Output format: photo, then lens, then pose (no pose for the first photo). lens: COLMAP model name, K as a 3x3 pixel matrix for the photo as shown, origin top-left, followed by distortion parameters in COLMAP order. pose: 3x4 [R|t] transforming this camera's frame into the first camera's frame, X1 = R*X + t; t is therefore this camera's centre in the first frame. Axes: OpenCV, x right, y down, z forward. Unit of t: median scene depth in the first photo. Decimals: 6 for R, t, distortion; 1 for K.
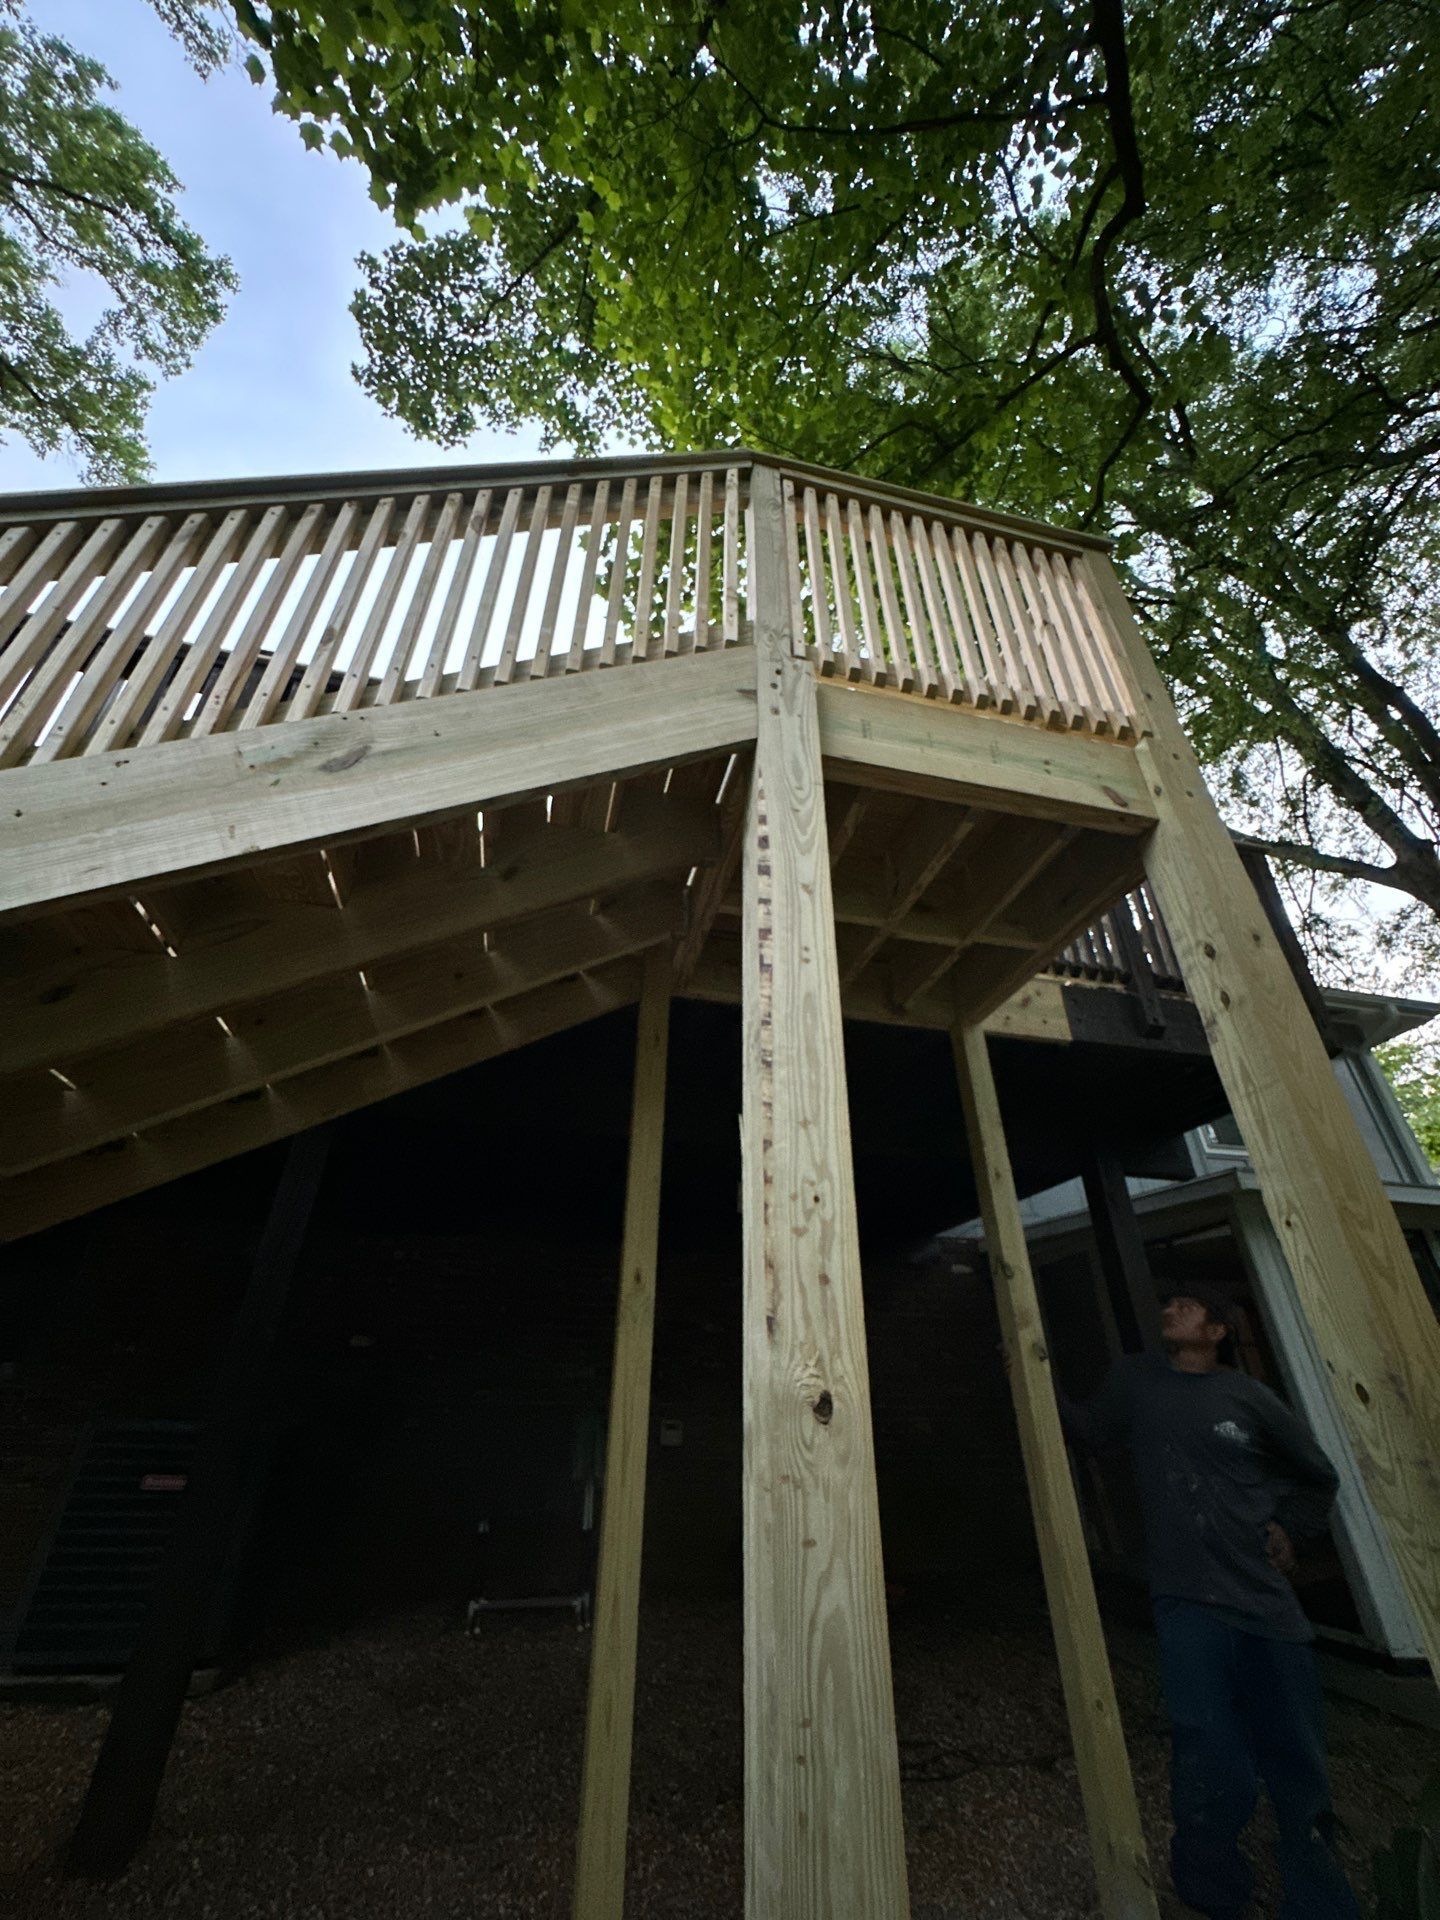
lens RADIAL K [[767.0, 0, 713.5], [0, 767.0, 960.4], [0, 0, 1]] dist [-0.004842, 0.000754]
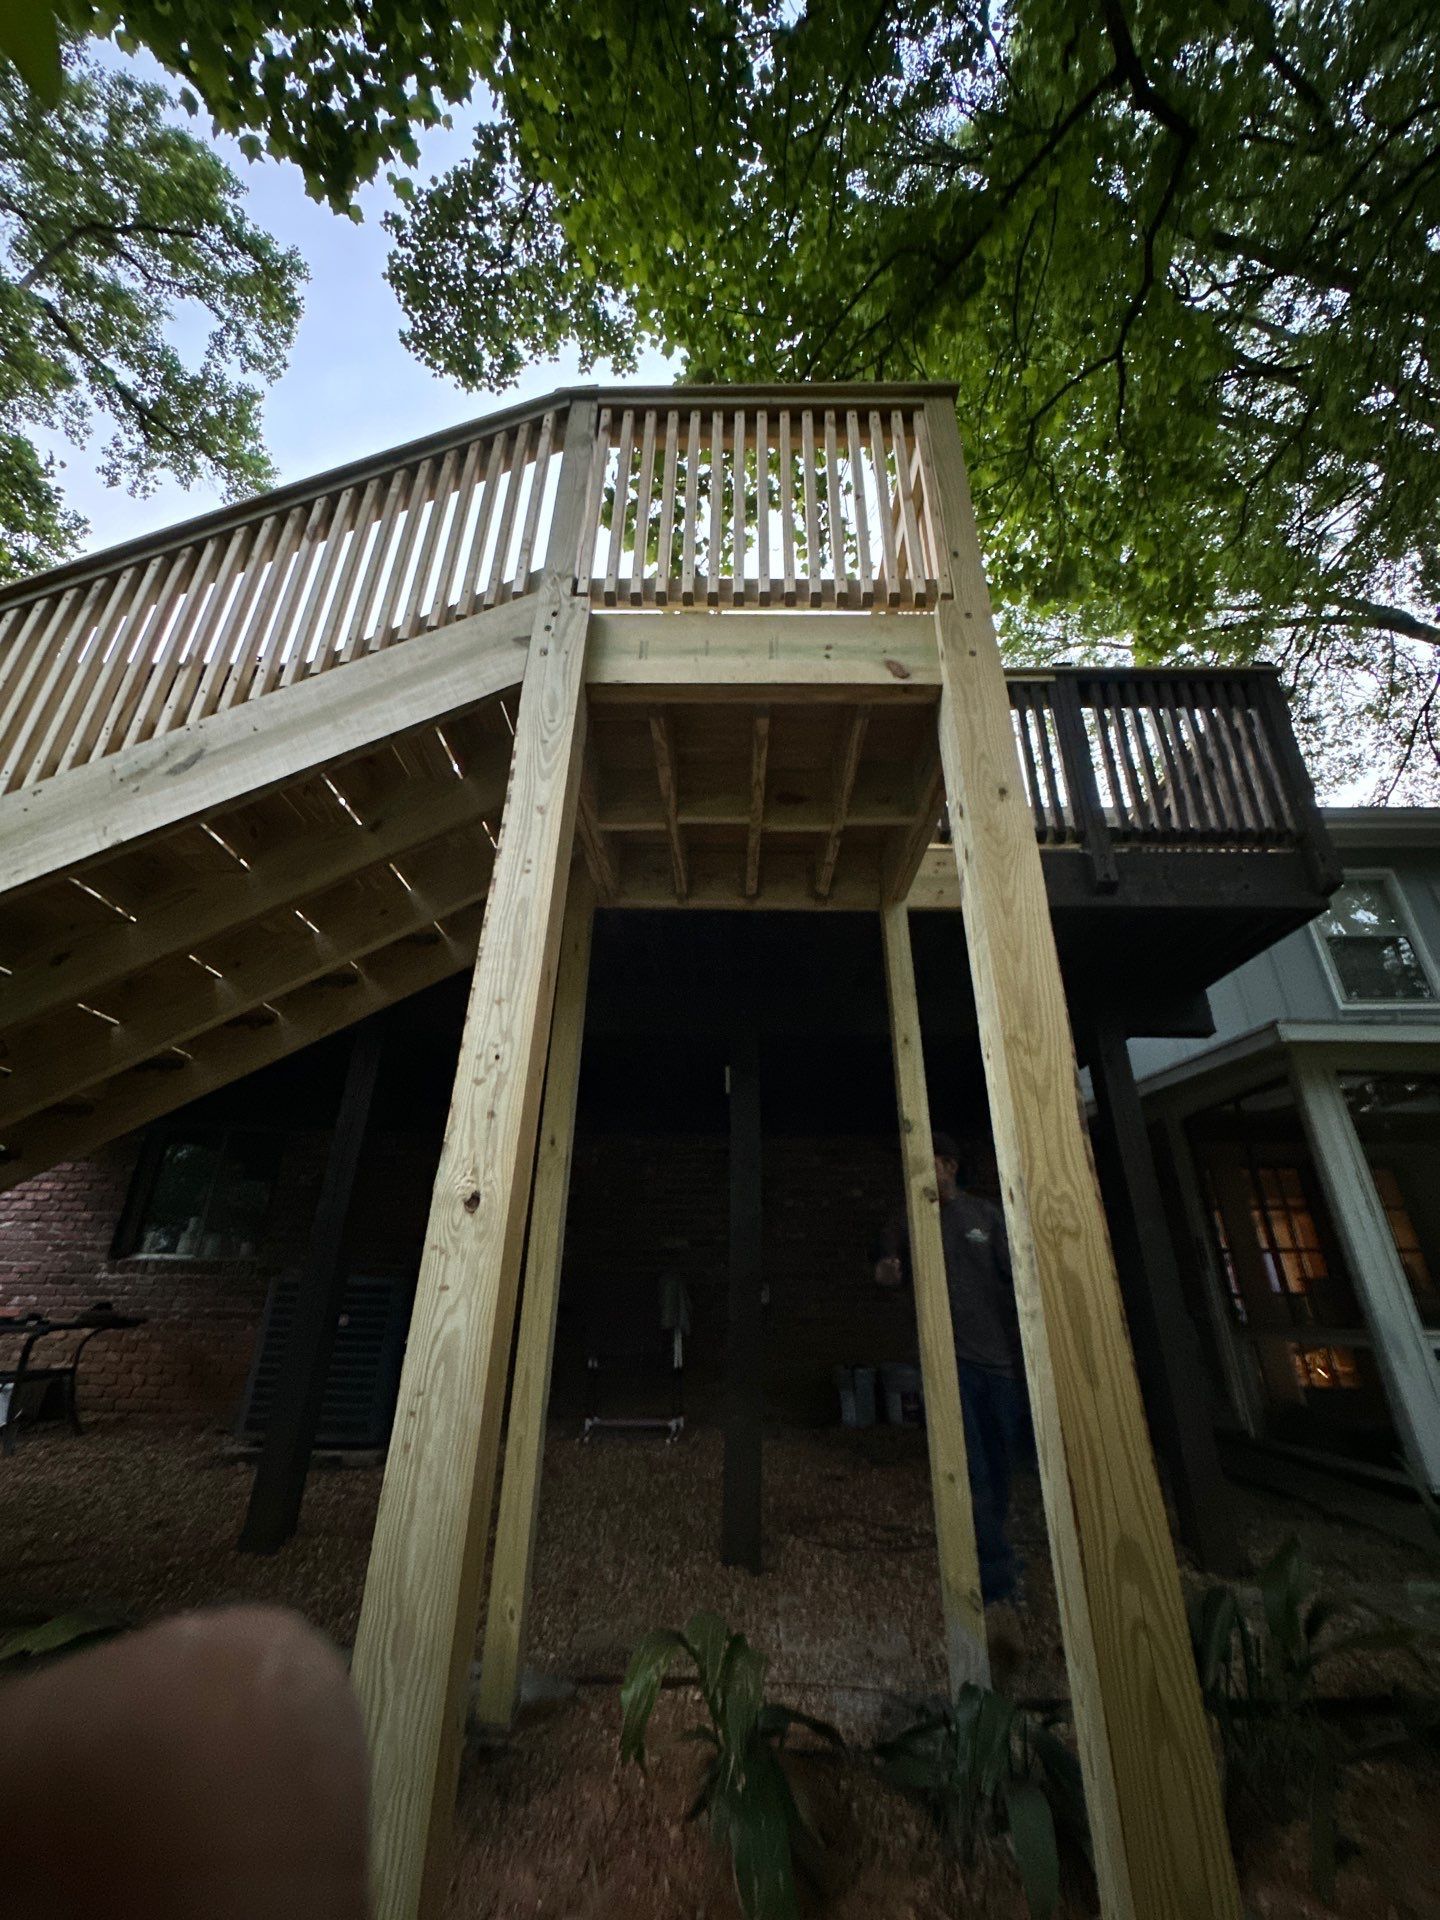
lens RADIAL K [[764.8, 0, 722.3], [0, 764.8, 958.3], [0, 0, 1]] dist [-0.002955, 0.000449]
pose [[0.970757, -0.097581, -0.219338, 0.100234], [0.122030, 0.987394, 0.100807, 0.007763], [0.206736, -0.124625, 0.970427, -0.019463]]
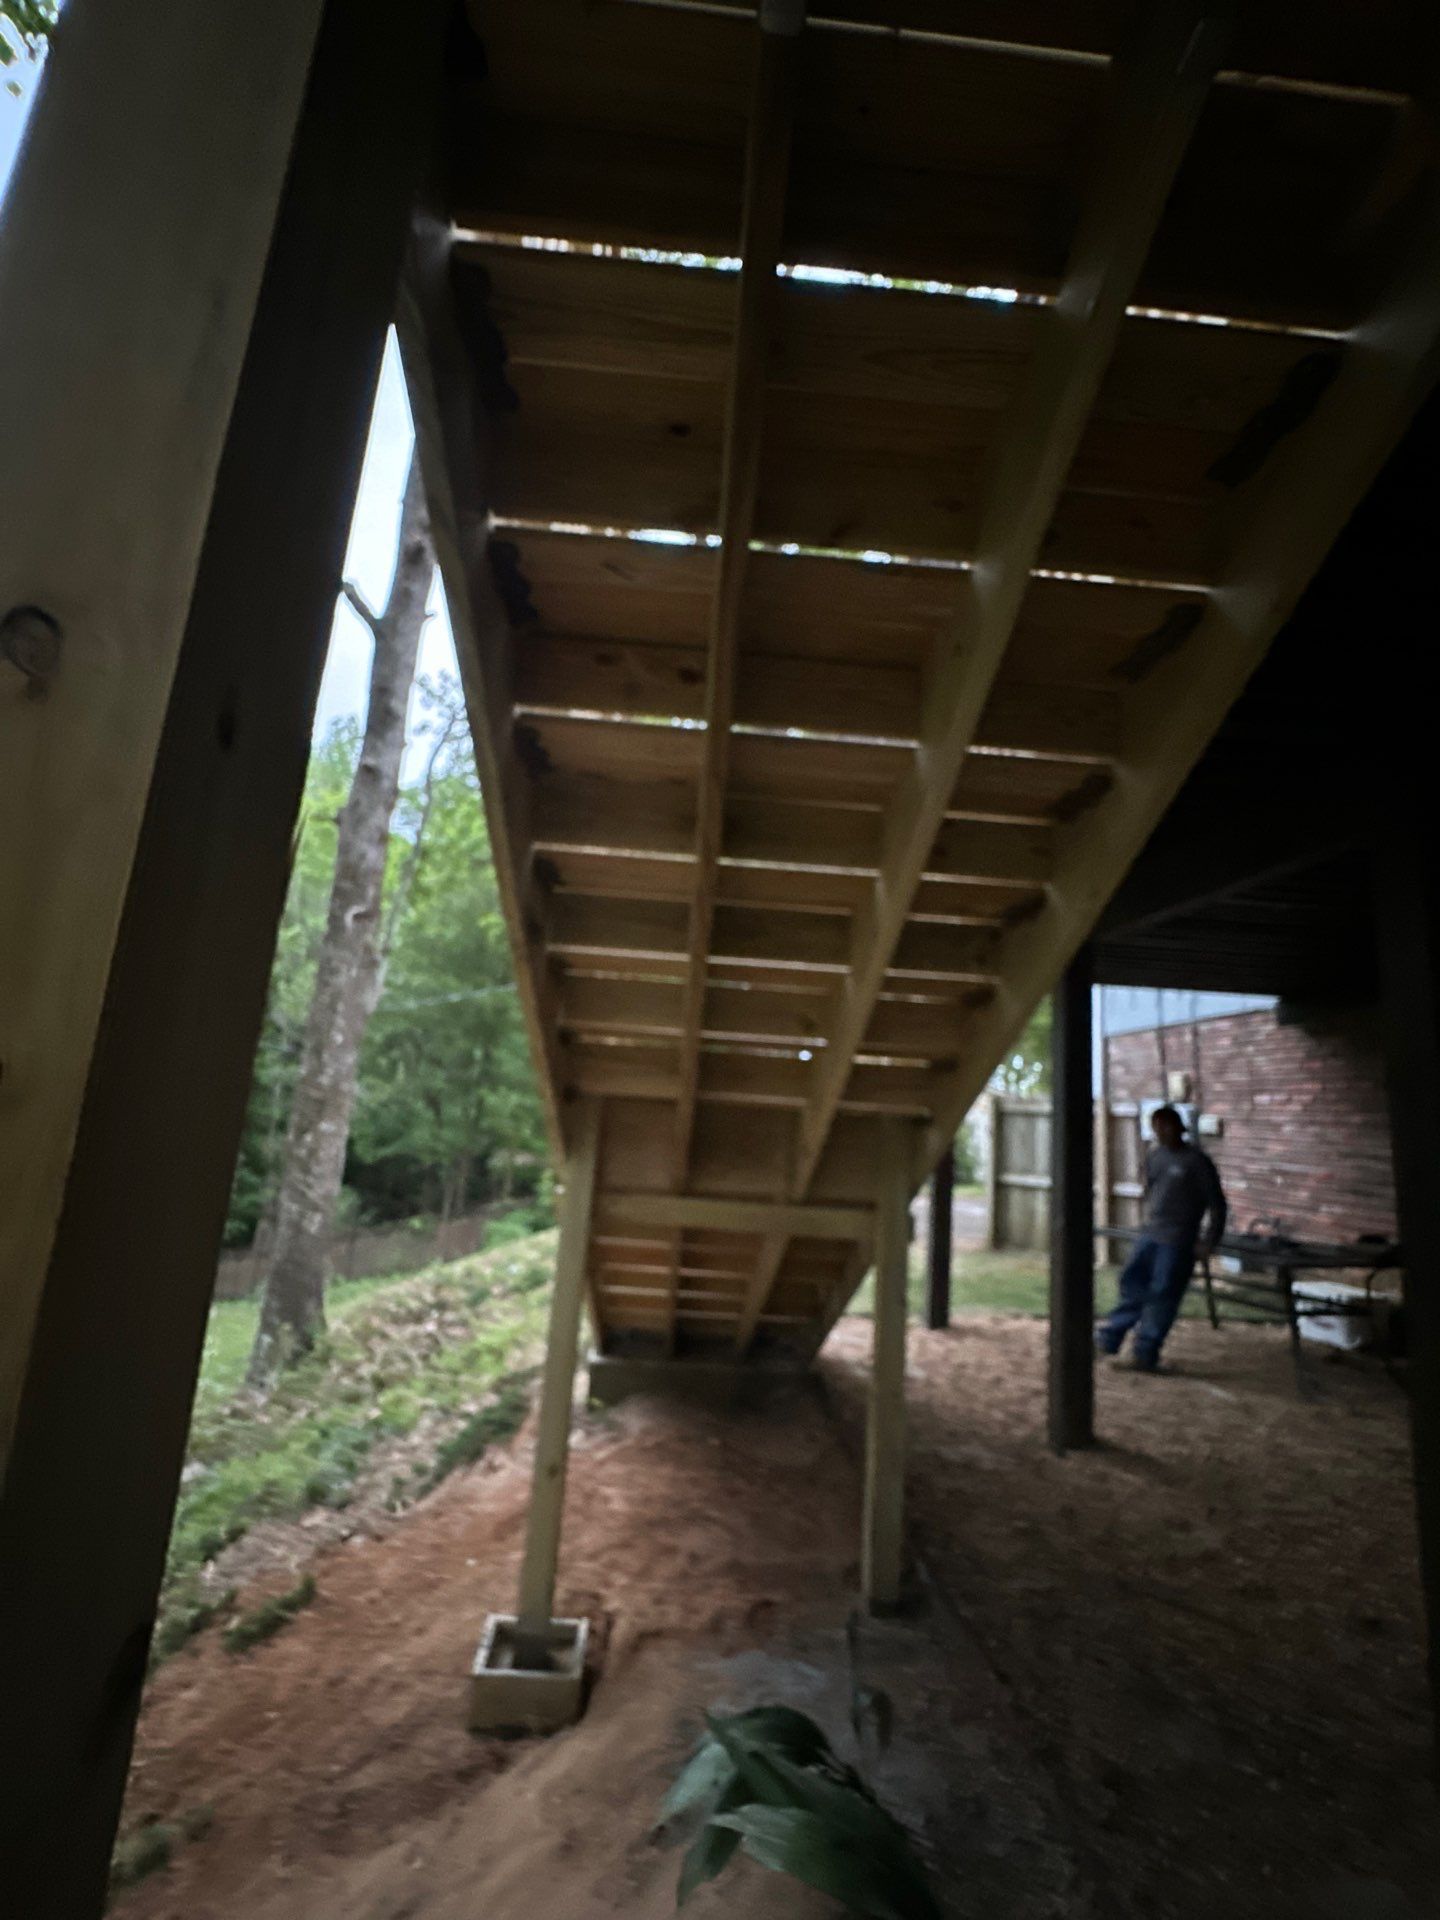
lens RADIAL K [[773.7, 0, 722.2], [0, 773.7, 958.9], [0, 0, 1]] dist [-0.006182, 0.001163]
pose [[-0.186843, -0.198676, -0.962090, 0.052639], [0.455429, 0.850222, -0.264021, 0.063393], [0.870445, -0.487494, -0.068375, 0.168022]]
